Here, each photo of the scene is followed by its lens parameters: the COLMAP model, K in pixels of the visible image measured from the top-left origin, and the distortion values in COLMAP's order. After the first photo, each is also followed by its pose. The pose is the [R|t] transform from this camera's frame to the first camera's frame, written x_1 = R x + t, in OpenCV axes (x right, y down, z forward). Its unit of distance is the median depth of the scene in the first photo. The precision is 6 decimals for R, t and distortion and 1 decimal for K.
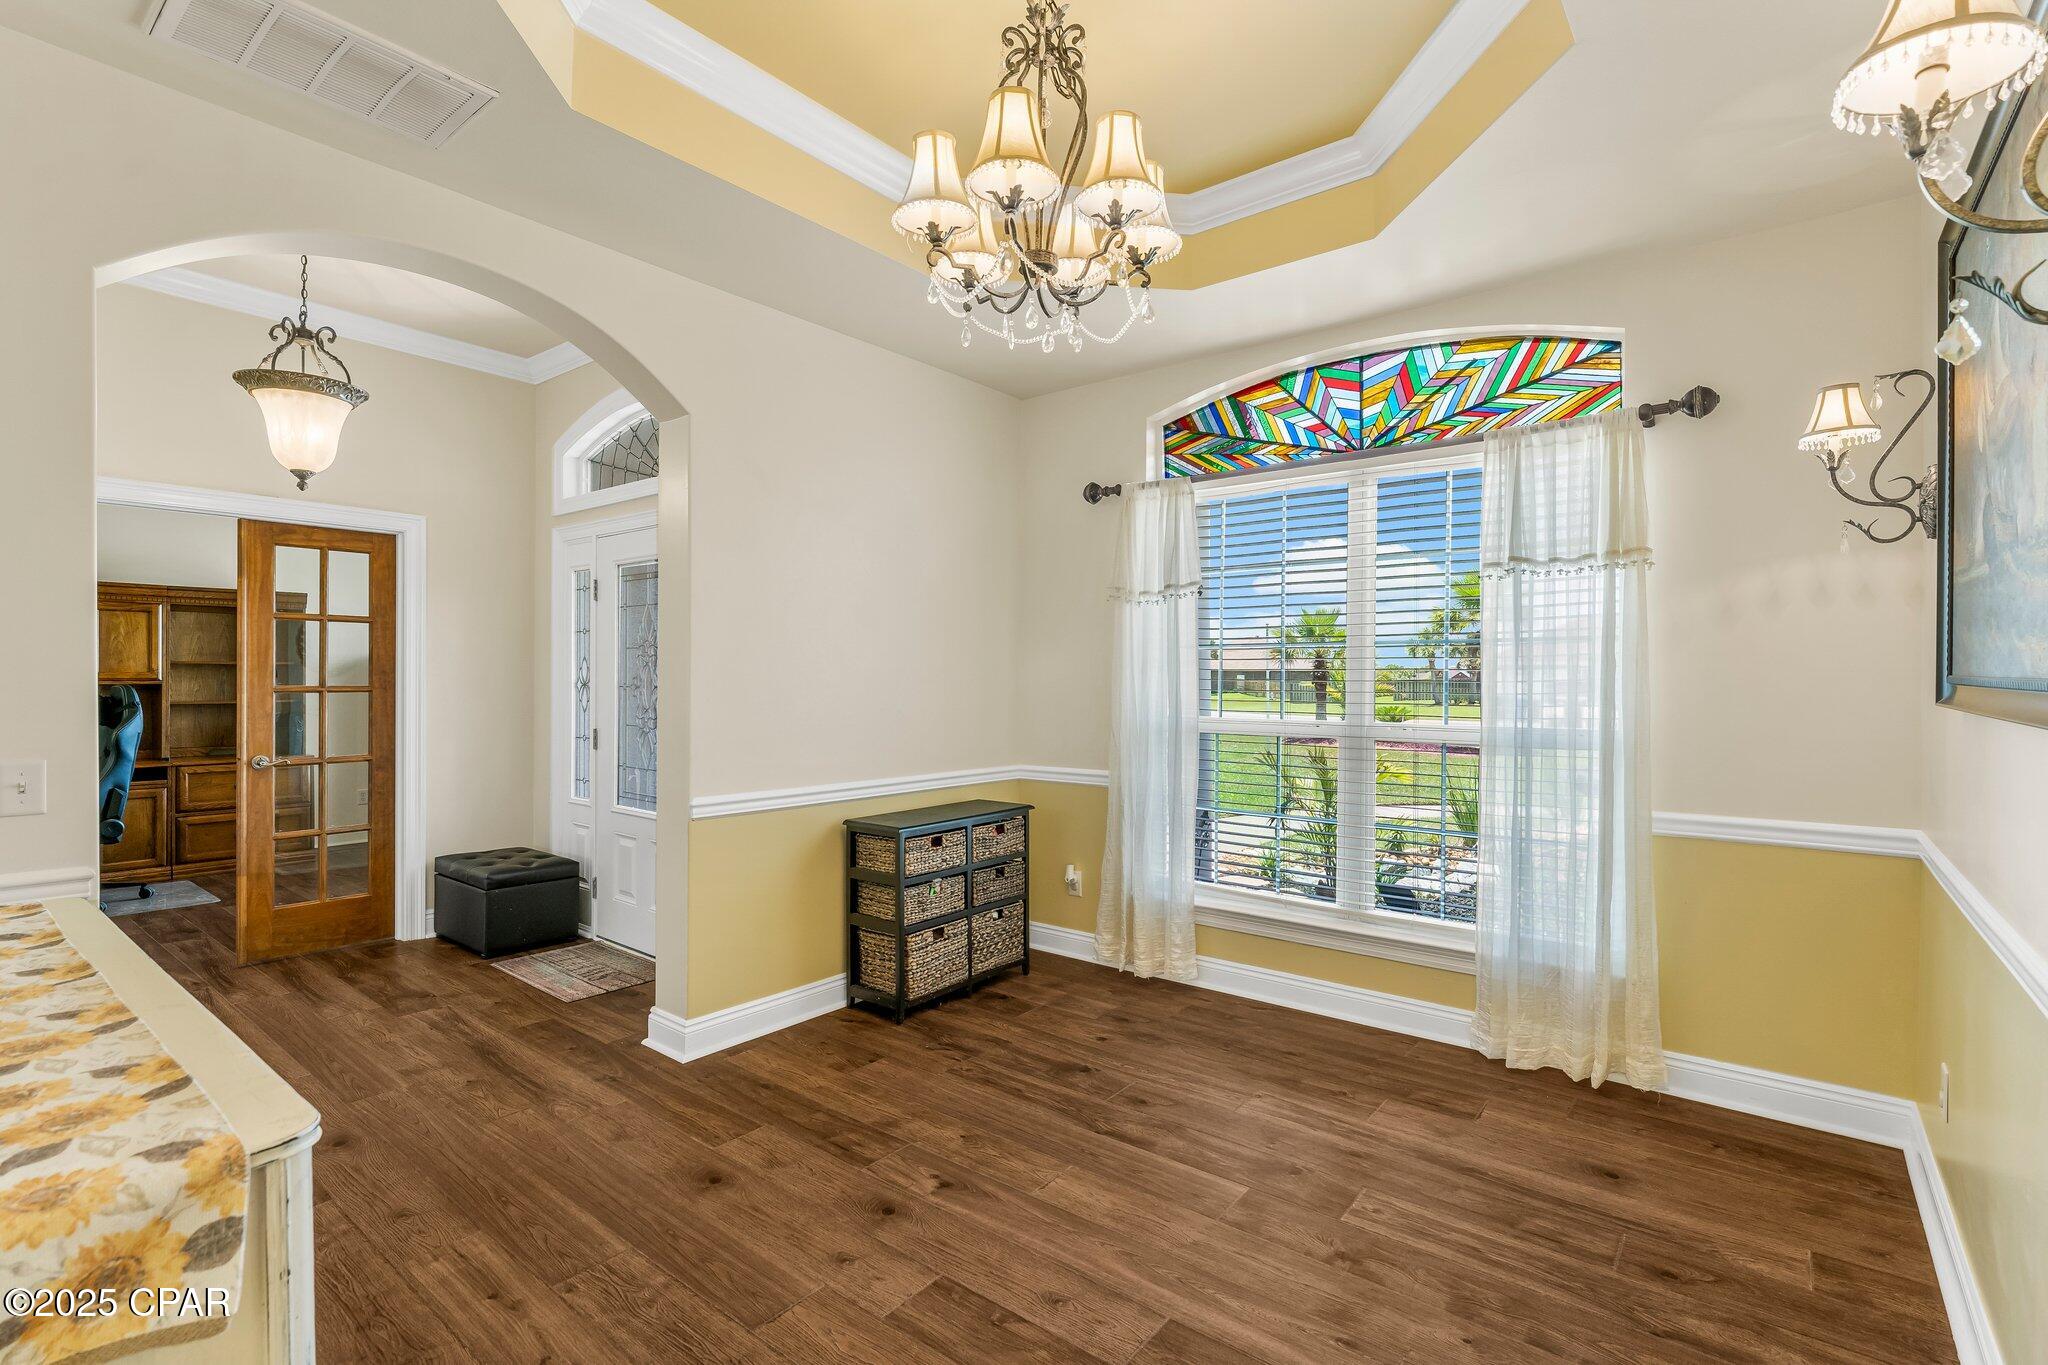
lens RADIAL K [[945.0, 0, 1022.1], [0, 945.0, 685.1], [0, 0, 1]] dist [-0.000072, 0.000139]
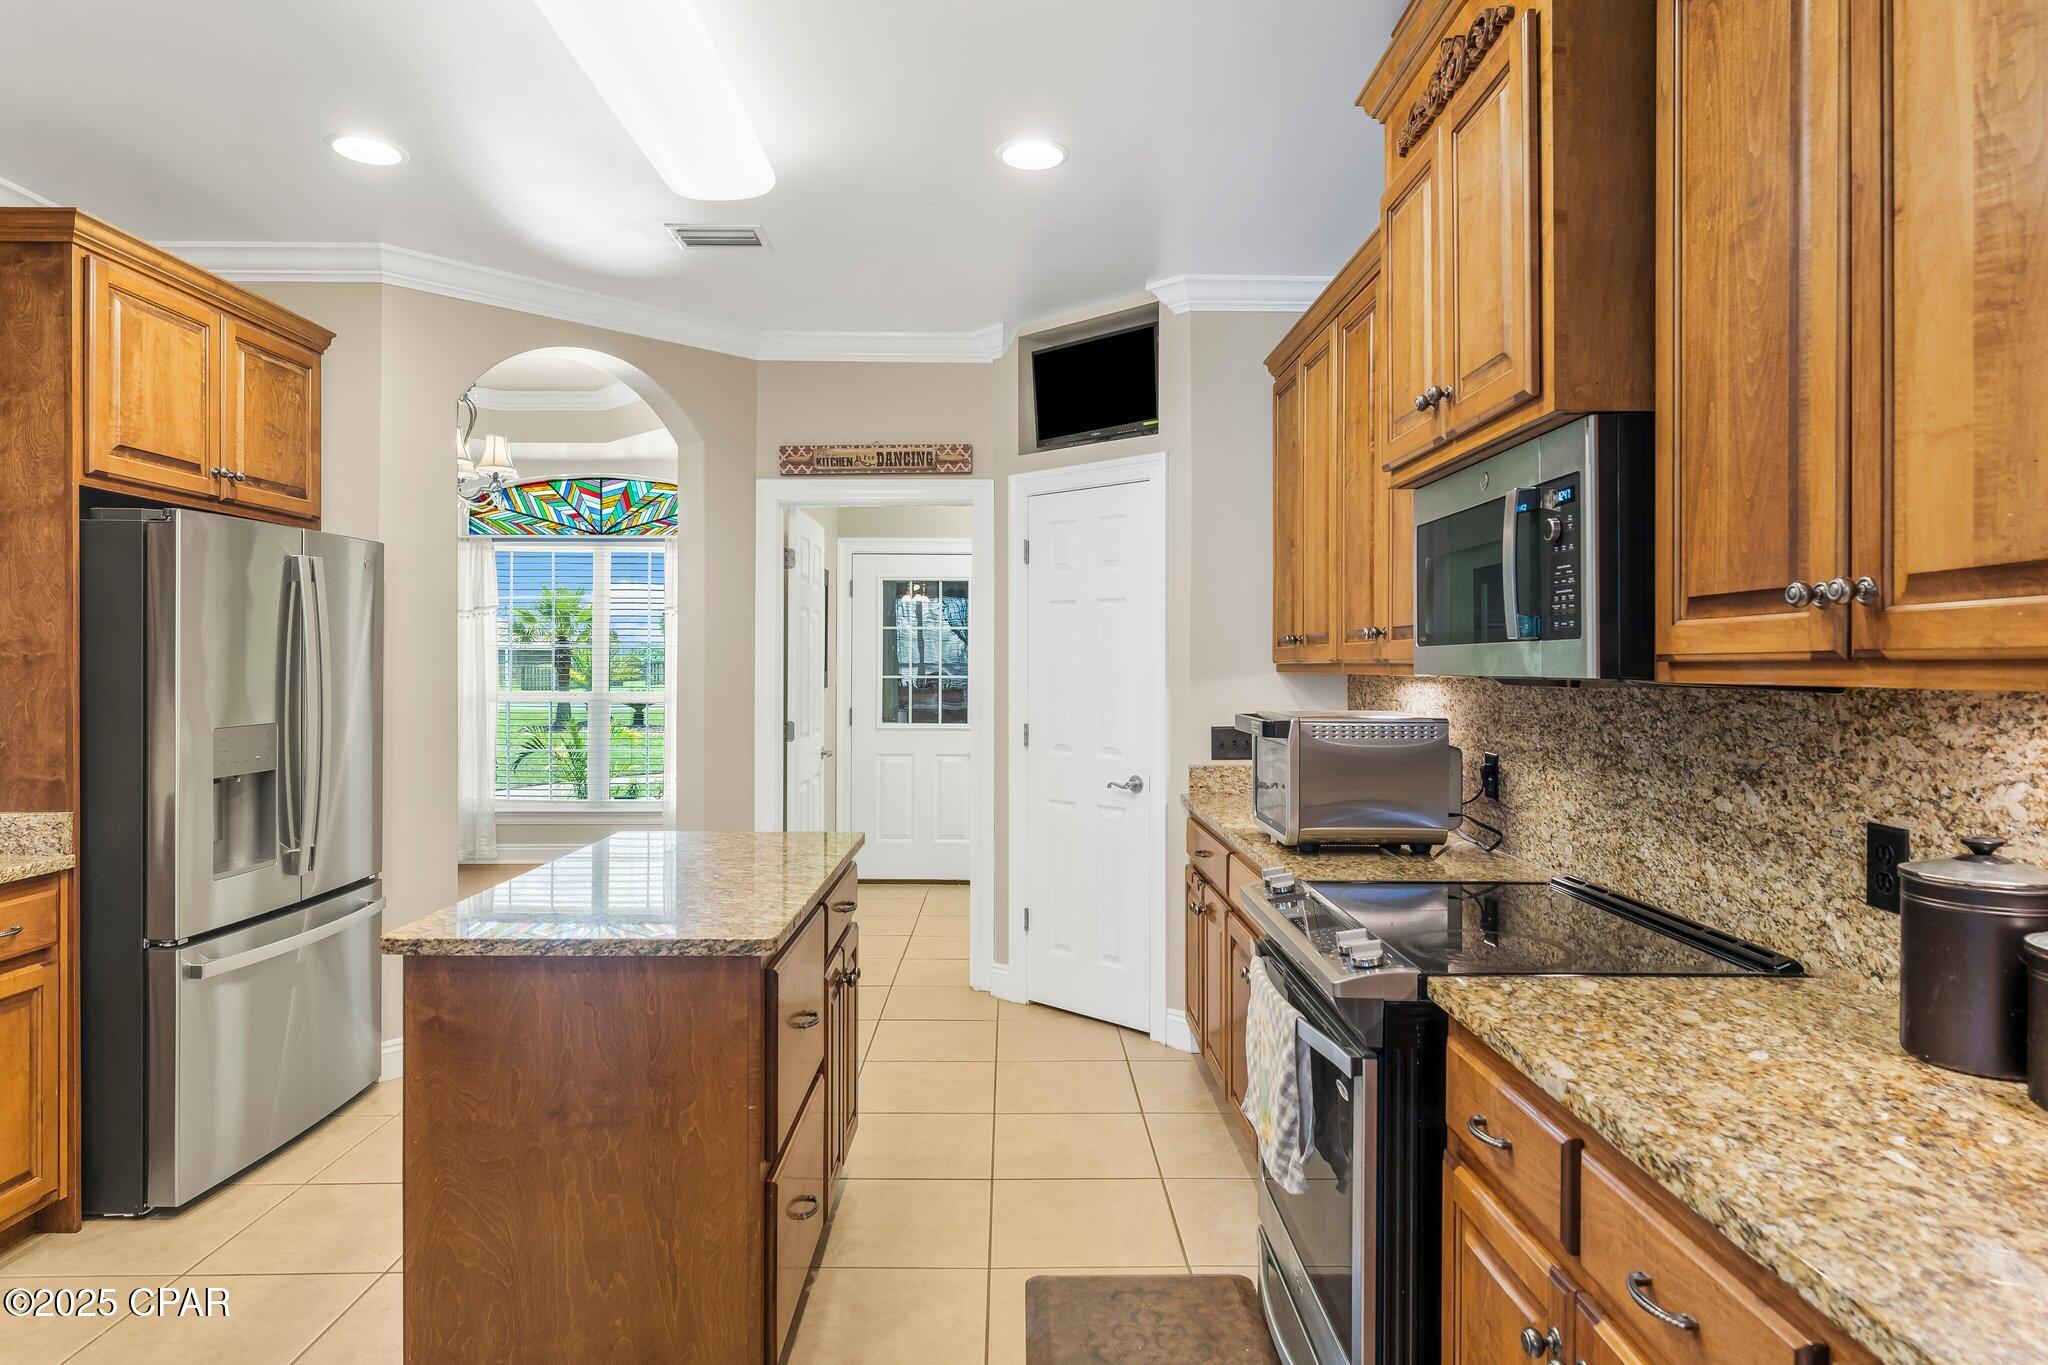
lens RADIAL K [[1166.5, 0, 1026.1], [0, 1166.5, 663.9], [0, 0, 1]] dist [-0.000503, -0.000310]
pose [[0.773310, -0.003853, 0.634017, -0.403573], [0.004993, 0.999988, -0.000013, -0.009126], [-0.634009, 0.003176, 0.773319, -1.170916]]
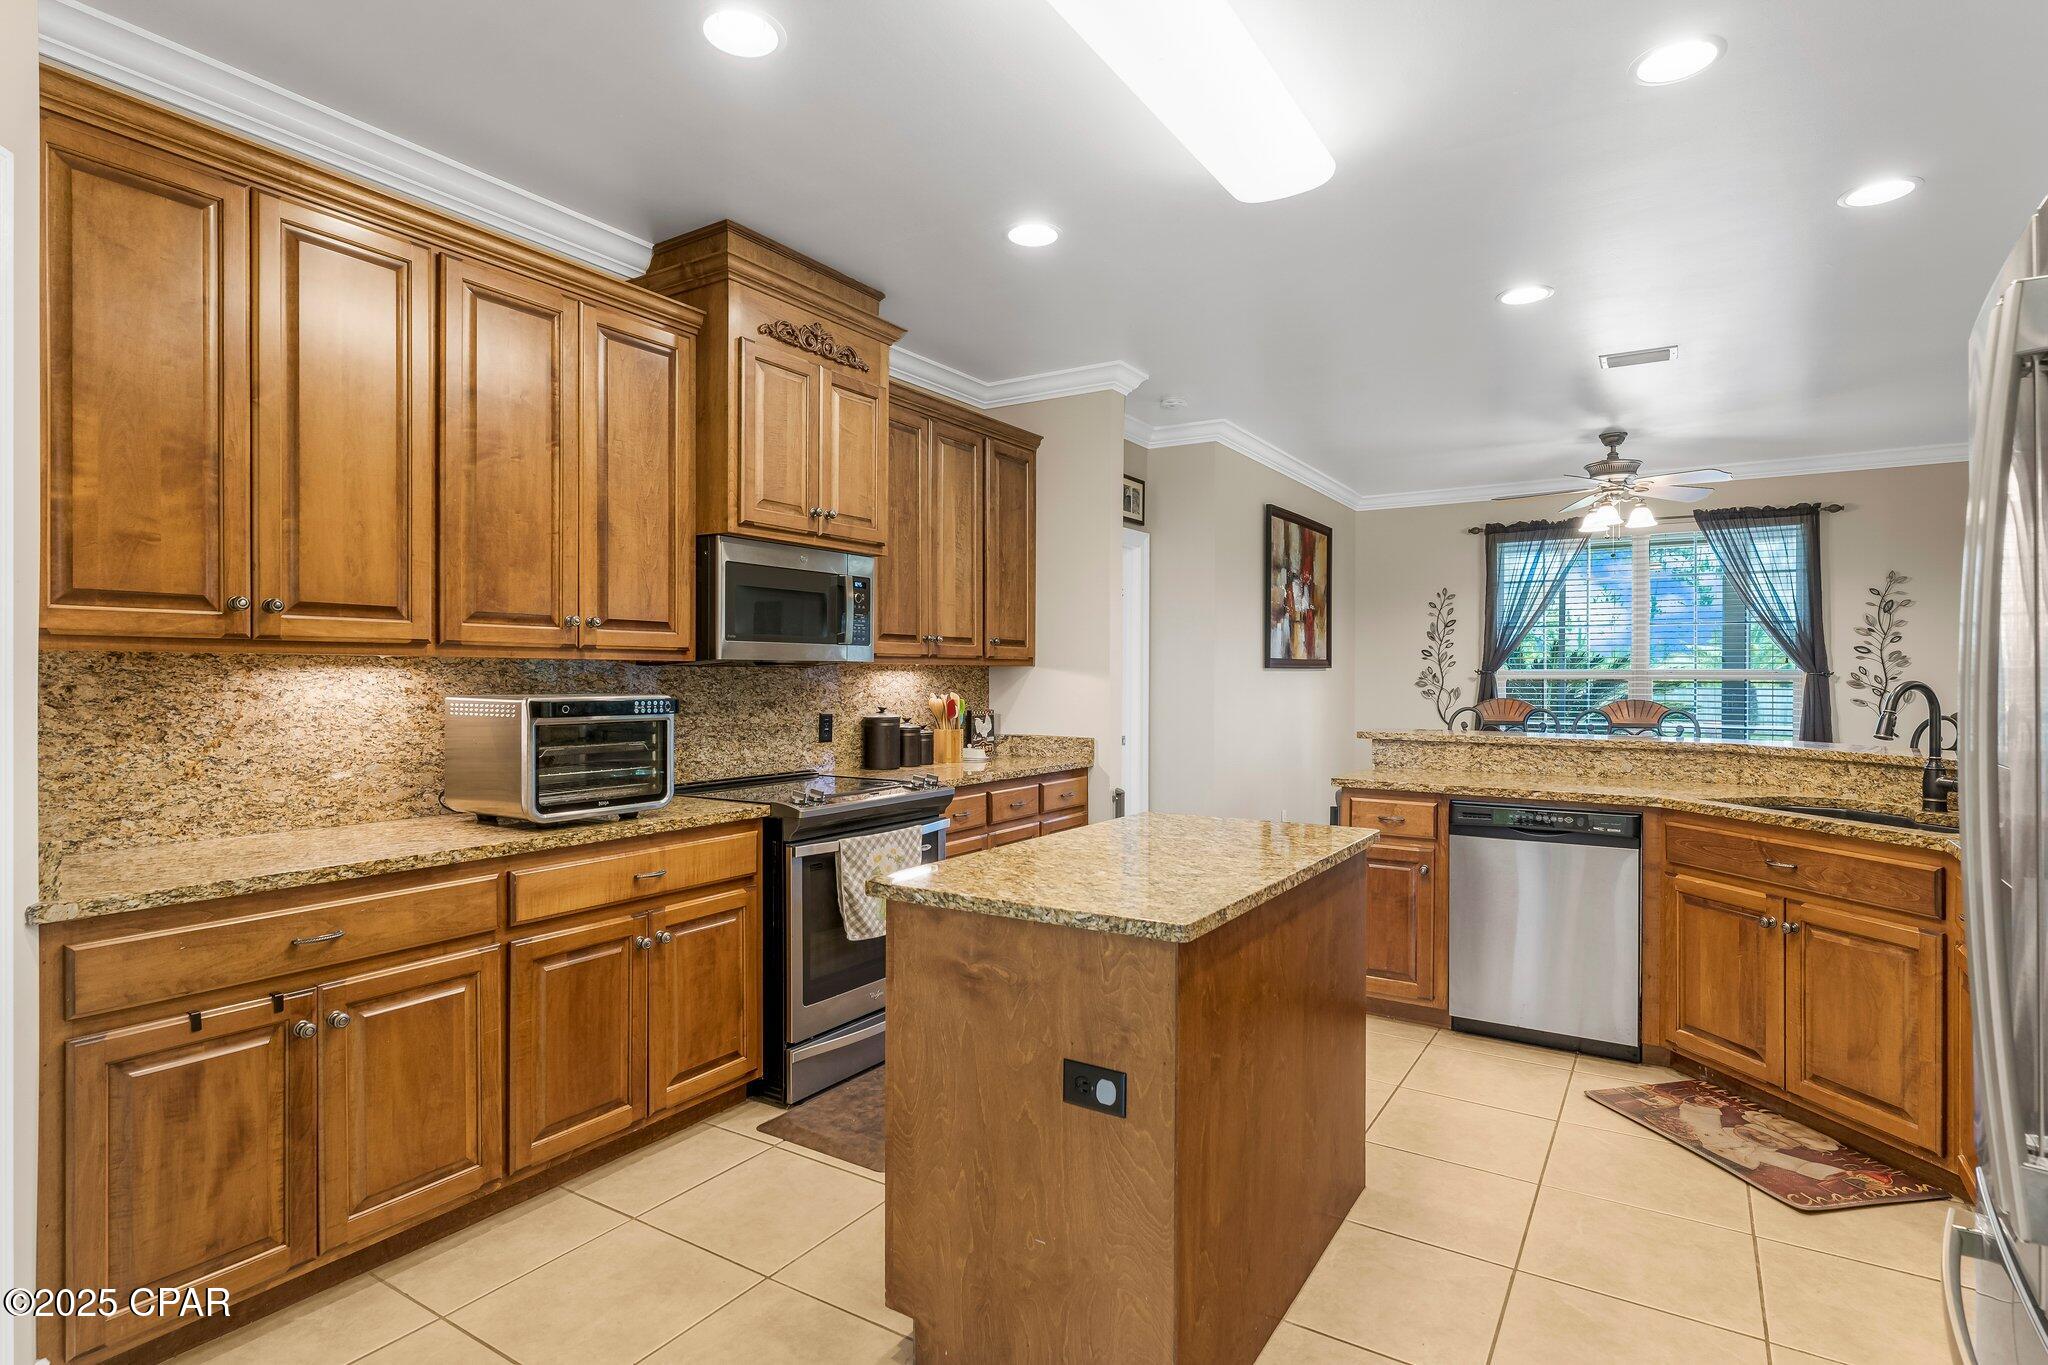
lens RADIAL K [[1032.9, 0, 1028.9], [0, 1032.9, 678.4], [0, 0, 1]] dist [-0.001386, -0.001752]
pose [[-0.994148, -0.008617, -0.107680, 0.034437], [-0.009254, 0.999942, 0.005422, 0.007707], [0.107628, 0.006386, -0.994171, 0.133305]]
